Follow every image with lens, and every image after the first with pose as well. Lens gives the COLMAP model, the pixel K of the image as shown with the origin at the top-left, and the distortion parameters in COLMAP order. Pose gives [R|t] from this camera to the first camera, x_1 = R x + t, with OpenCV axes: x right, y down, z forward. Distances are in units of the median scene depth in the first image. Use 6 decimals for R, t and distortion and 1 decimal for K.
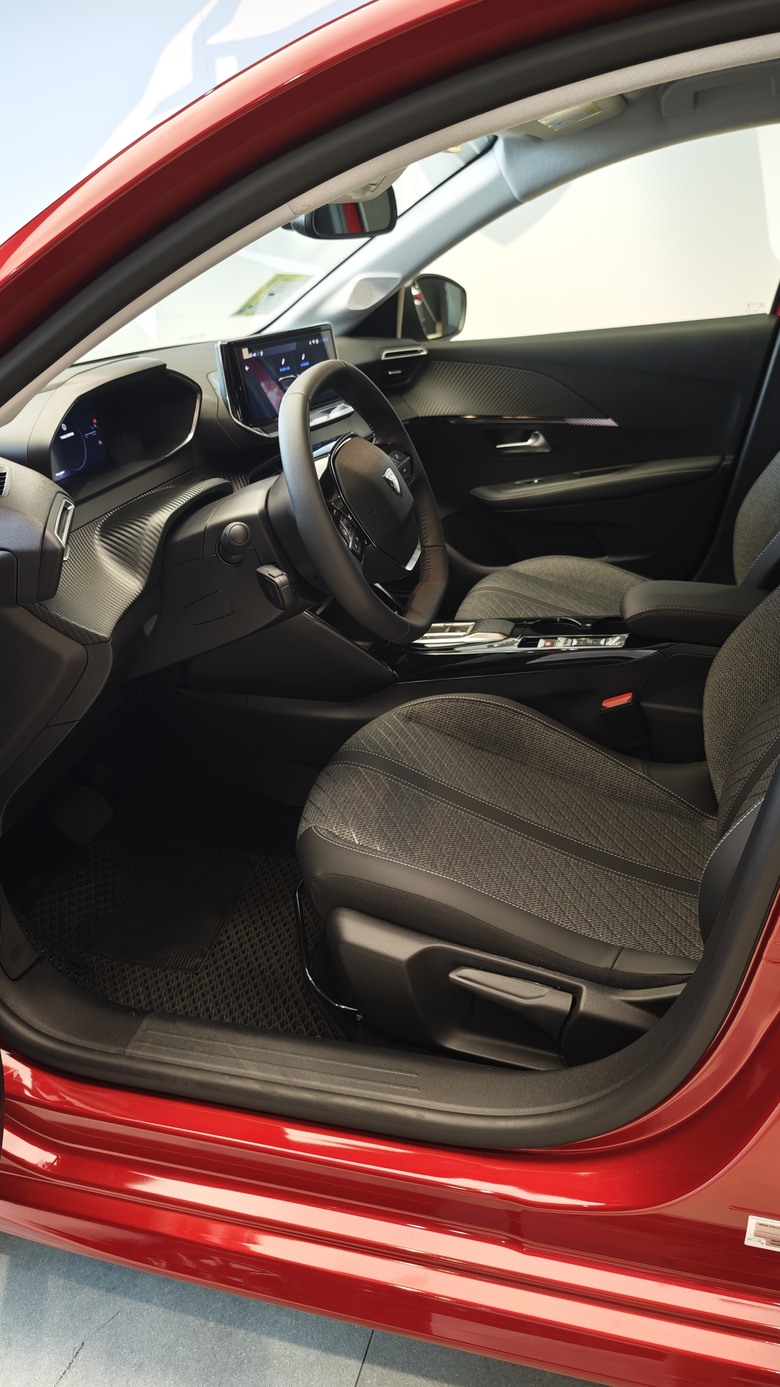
lens RADIAL K [[1046.7, 0, 381.0], [0, 1046.7, 691.4], [0, 0, 1]] dist [0.029481, -0.042267]
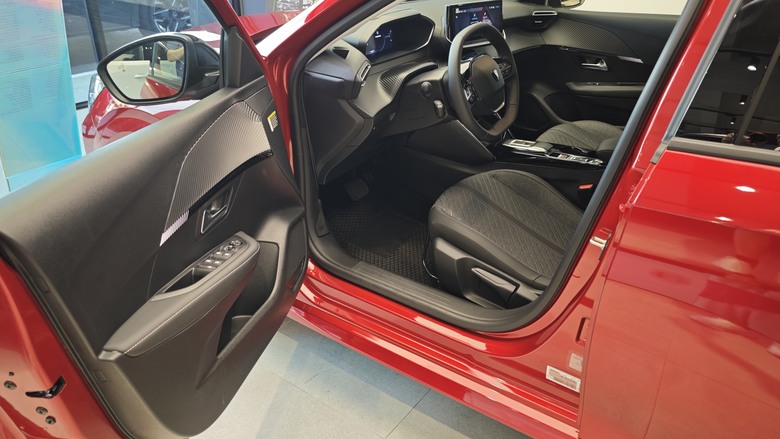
lens RADIAL K [[588.6, 0, 391.8], [0, 588.6, 219.1], [0, 0, 1]] dist [0.029481, -0.042267]
pose [[0.945200, 0.215575, -0.245204, 0.183406], [-0.196835, 0.975443, 0.098826, 0.038777], [0.260487, -0.045146, 0.964421, -0.396424]]
